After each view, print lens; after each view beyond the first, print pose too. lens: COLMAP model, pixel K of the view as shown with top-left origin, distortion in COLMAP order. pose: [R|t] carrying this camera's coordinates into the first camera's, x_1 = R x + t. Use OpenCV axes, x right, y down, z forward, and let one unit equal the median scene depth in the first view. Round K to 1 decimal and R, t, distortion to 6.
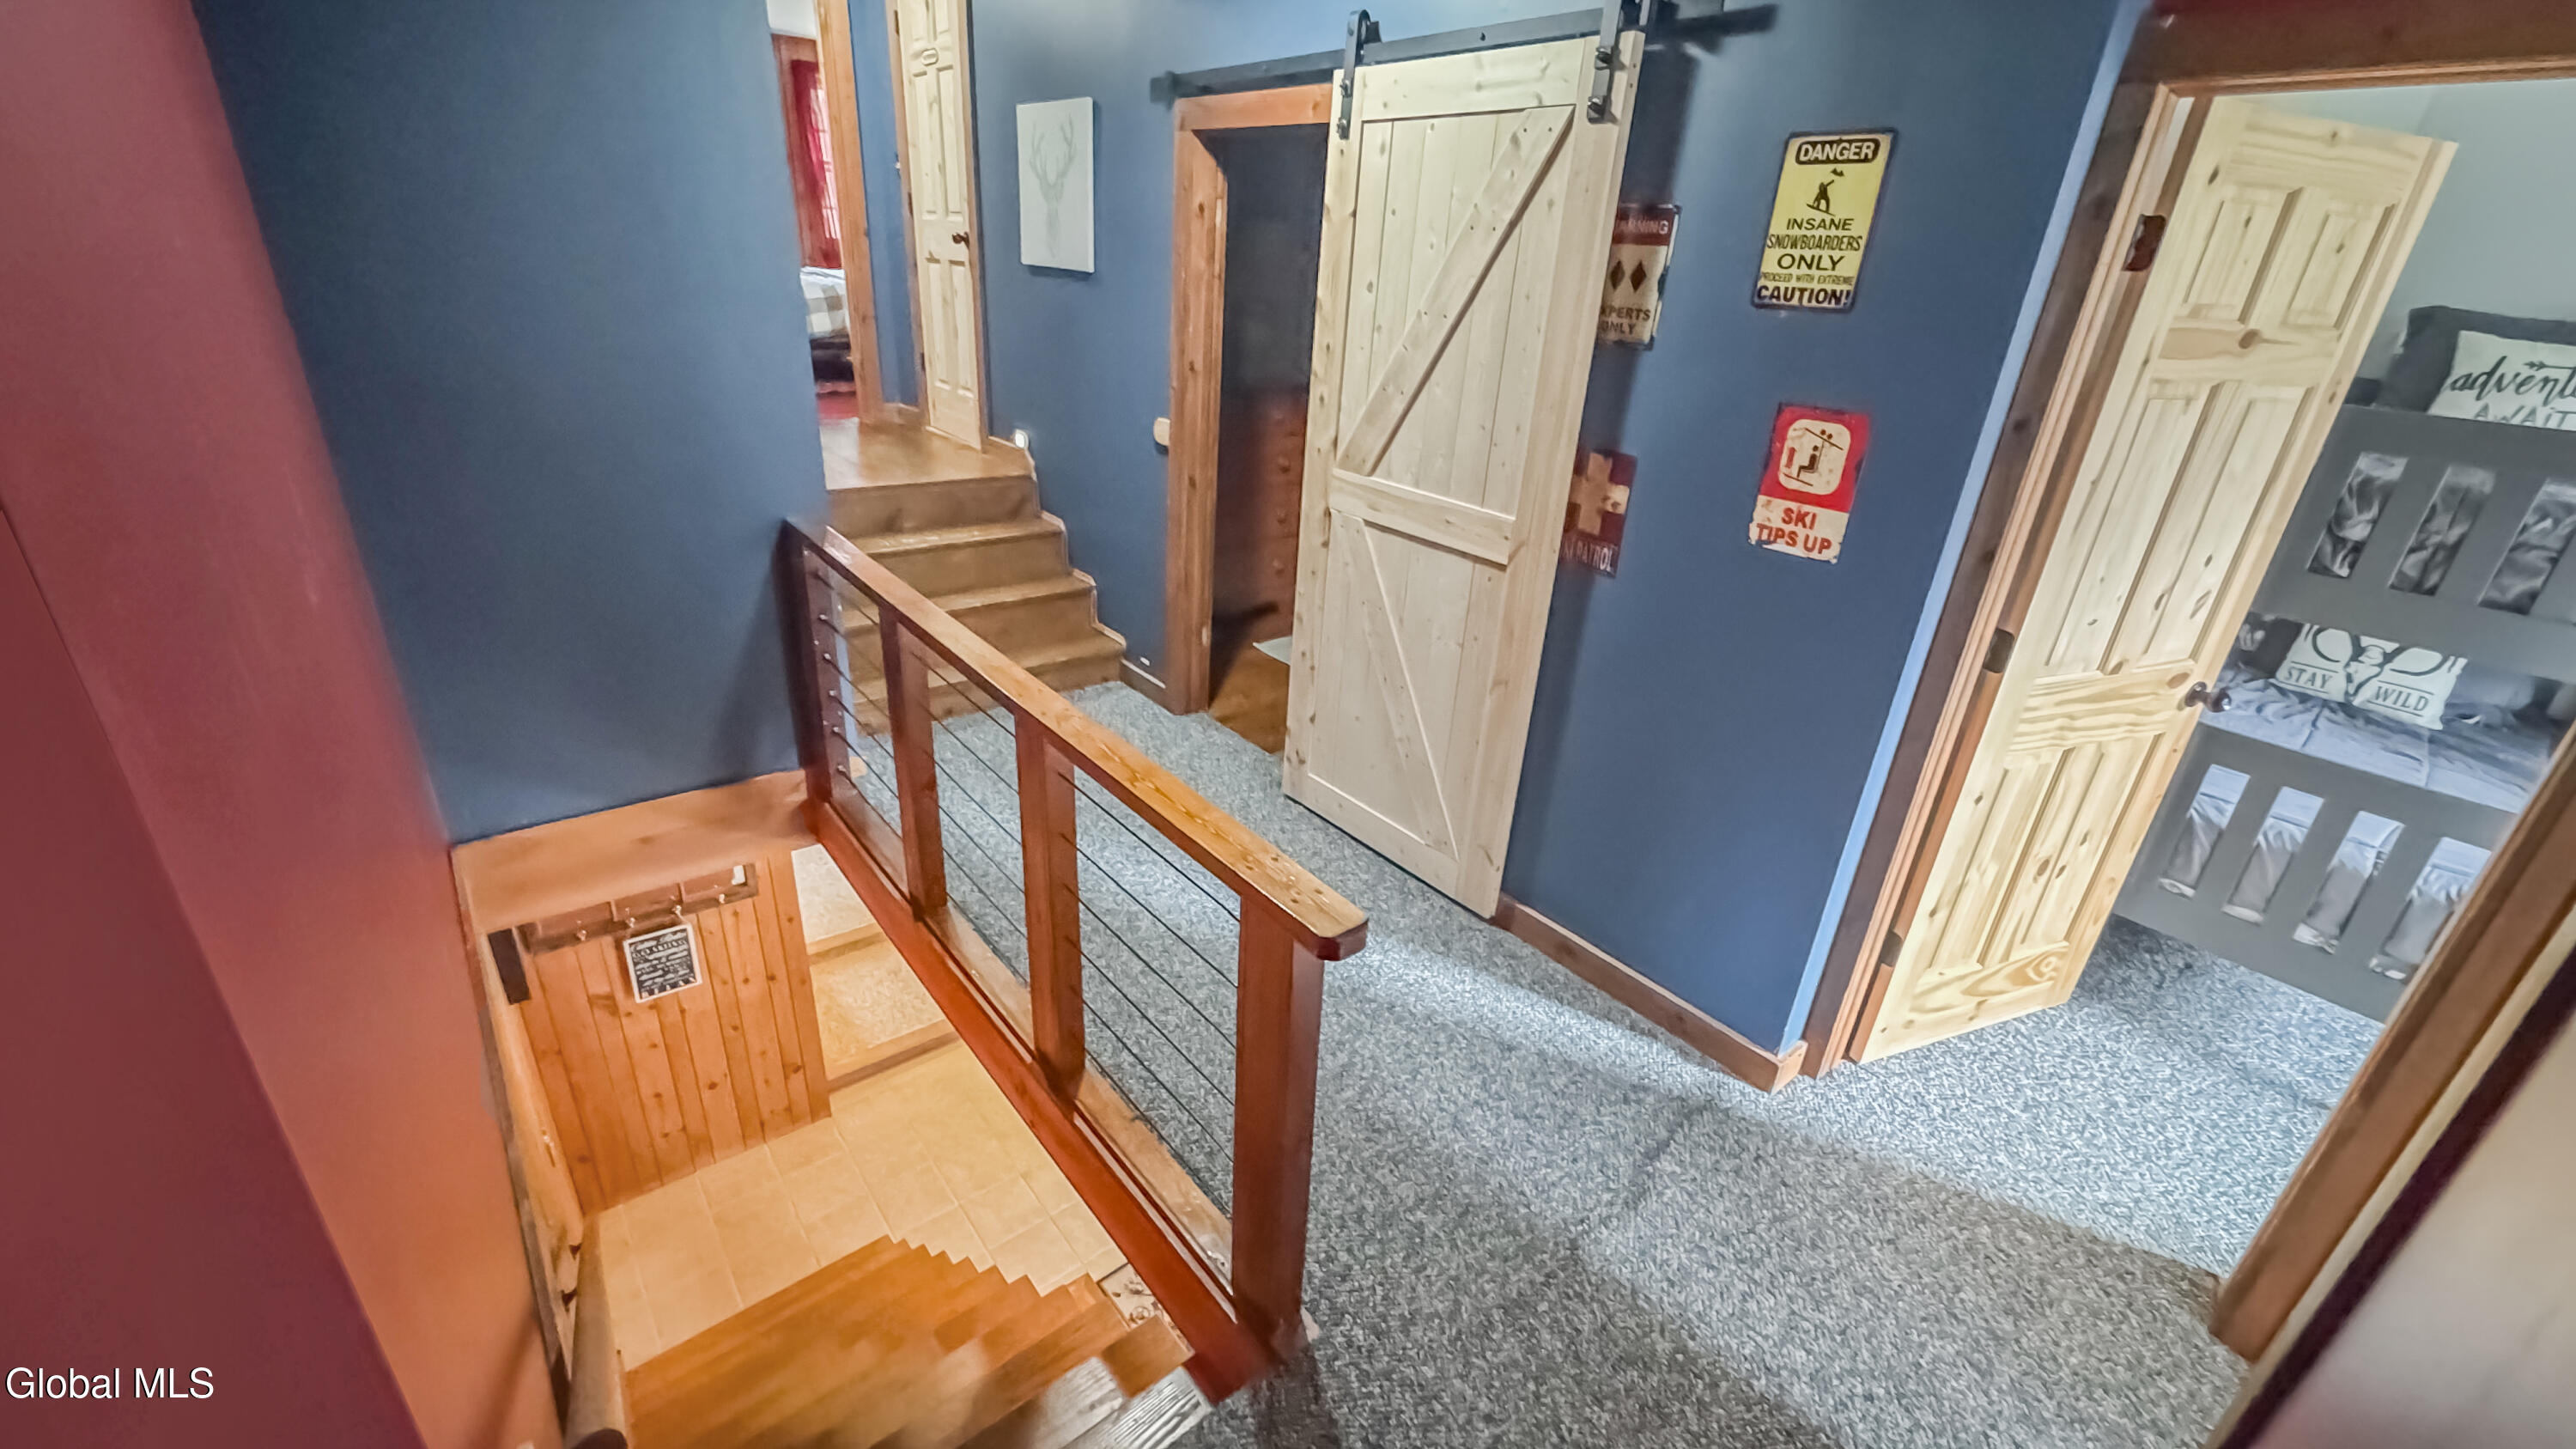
lens RADIAL K [[1032.7, 0, 1289.0], [0, 1032.7, 727.8], [0, 0, 1]] dist [0.000328, -0.000242]
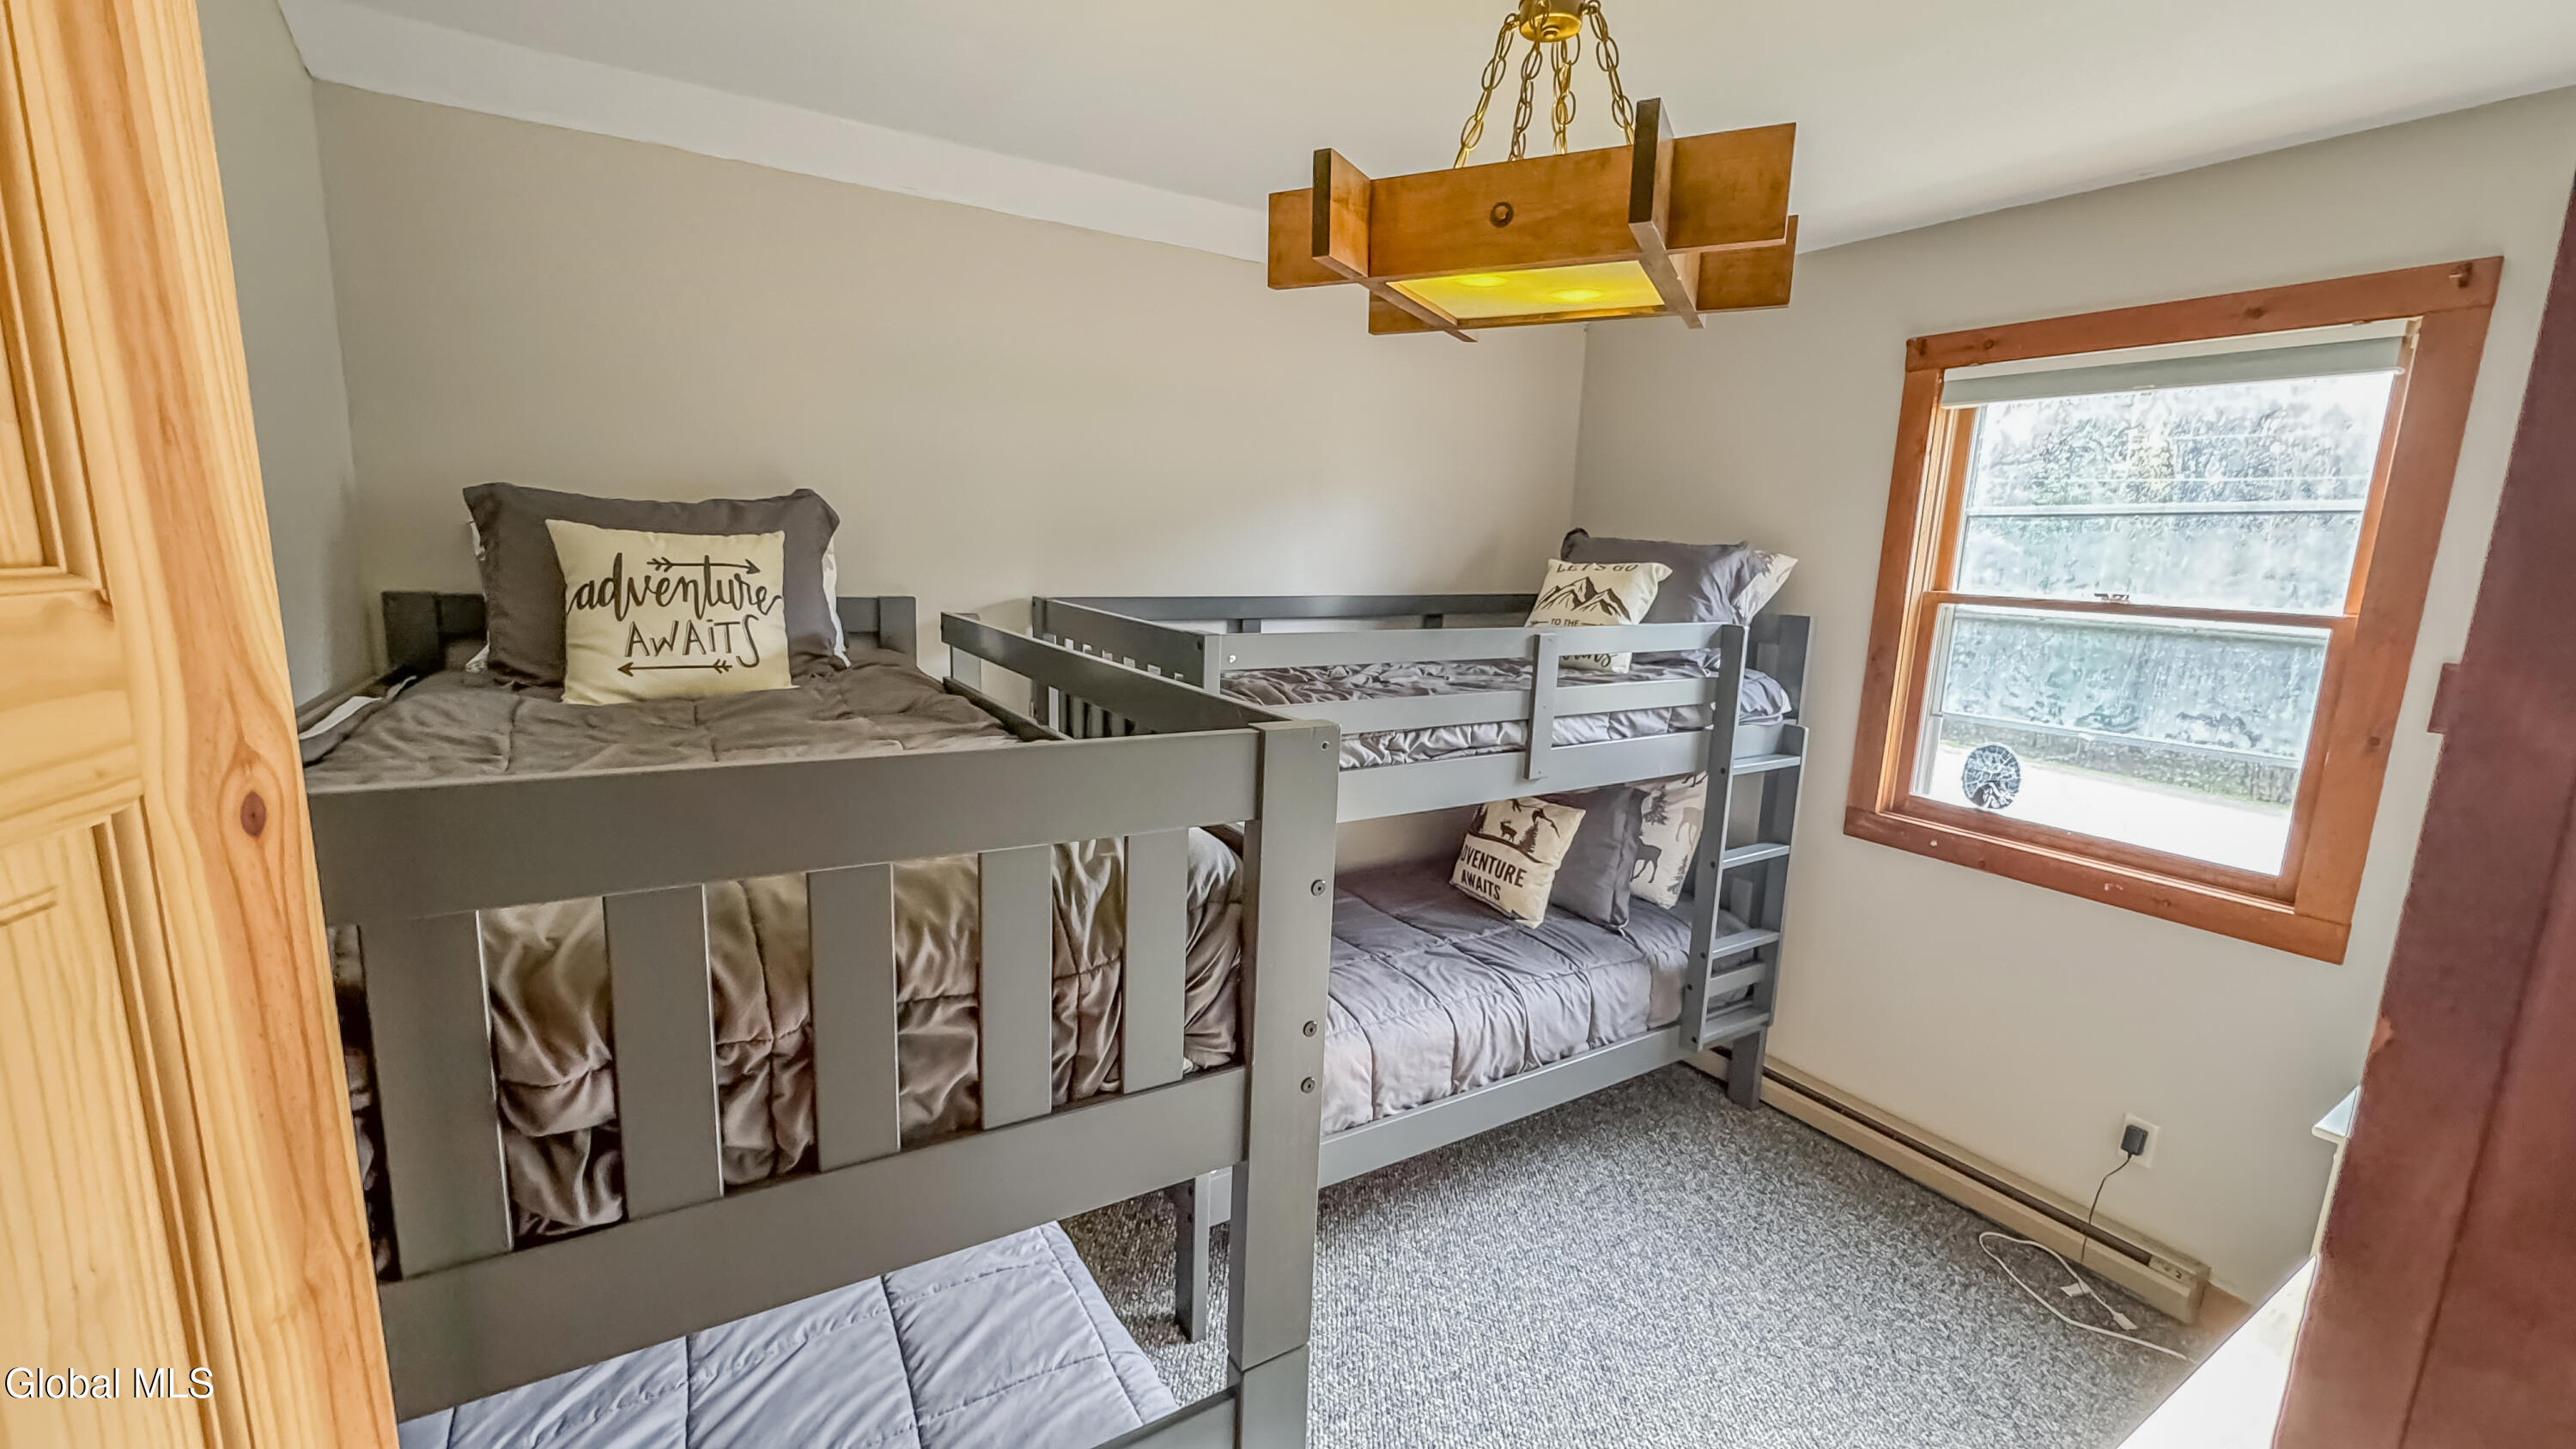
lens RADIAL K [[1032.7, 0, 1294.4], [0, 1032.7, 723.6], [0, 0, 1]] dist [0.000328, -0.000242]
pose [[0.138674, -0.226410, 0.964110, 0.778638], [0.378857, 0.911592, 0.159583, -0.274362], [-0.915006, 0.343130, 0.212191, 0.679477]]
